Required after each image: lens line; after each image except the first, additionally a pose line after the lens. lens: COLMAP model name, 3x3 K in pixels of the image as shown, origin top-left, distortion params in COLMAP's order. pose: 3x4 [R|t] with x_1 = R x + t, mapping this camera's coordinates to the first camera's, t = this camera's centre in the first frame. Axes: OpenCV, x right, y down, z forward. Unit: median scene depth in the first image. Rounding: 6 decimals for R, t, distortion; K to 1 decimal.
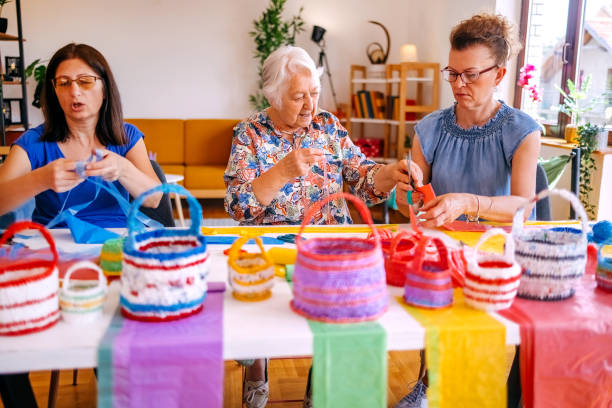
lens RADIAL K [[625.2, 0, 302.8], [0, 625.2, 192.1], [0, 0, 1]] dist [-0.001416, 0.000000]
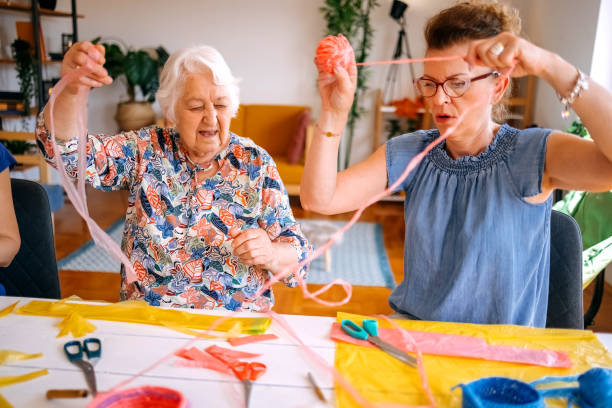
lens RADIAL K [[625.2, 0, 304.5], [0, 625.2, 201.2], [0, 0, 1]] dist [-0.001416, 0.000000]
pose [[0.975108, 0.063486, -0.212447, 0.319743], [-0.052420, 0.996978, 0.057327, -0.102972], [0.215444, -0.044763, 0.975490, 0.382678]]
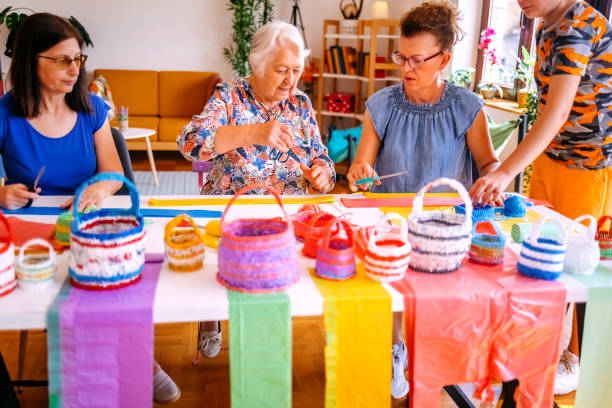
lens RADIAL K [[625.2, 0, 305.4], [0, 625.2, 198.4], [0, 0, 1]] dist [-0.001416, 0.000000]
pose [[0.999470, 0.012863, 0.029897, 0.065317], [-0.015741, 0.995051, 0.098116, -0.048543], [-0.028487, -0.098534, 0.994726, -0.095570]]
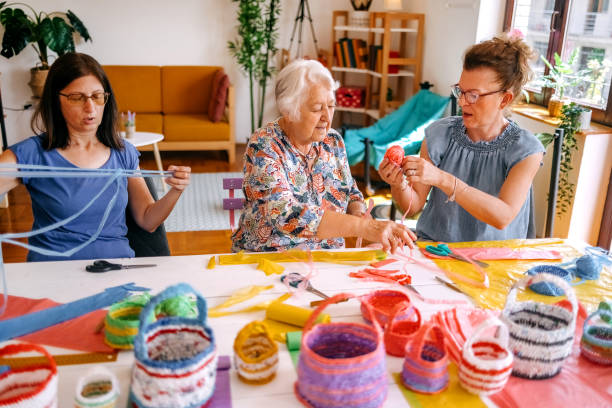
lens RADIAL K [[625.2, 0, 306.8], [0, 625.2, 203.2], [0, 0, 1]] dist [-0.001416, 0.000000]
pose [[0.998940, -0.001252, 0.046019, -0.028434], [-0.005599, 0.988904, 0.148448, -0.168889], [-0.045694, -0.148548, 0.987849, 0.006570]]
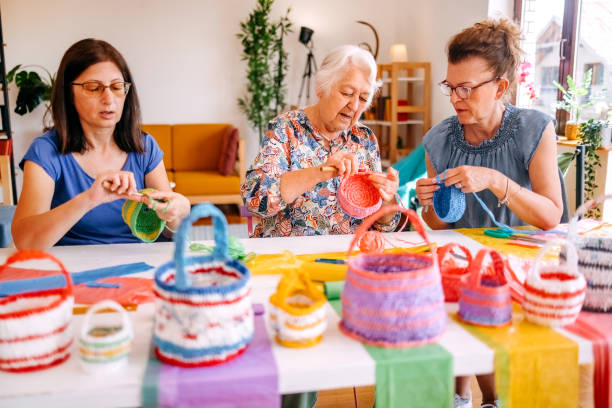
lens RADIAL K [[625.2, 0, 306.8], [0, 625.2, 192.8], [0, 0, 1]] dist [-0.001416, 0.000000]
pose [[0.998943, -0.026131, 0.037803, -0.058206], [0.026185, 0.999657, -0.000930, -0.010605], [-0.037766, 0.001919, 0.999285, 0.047856]]
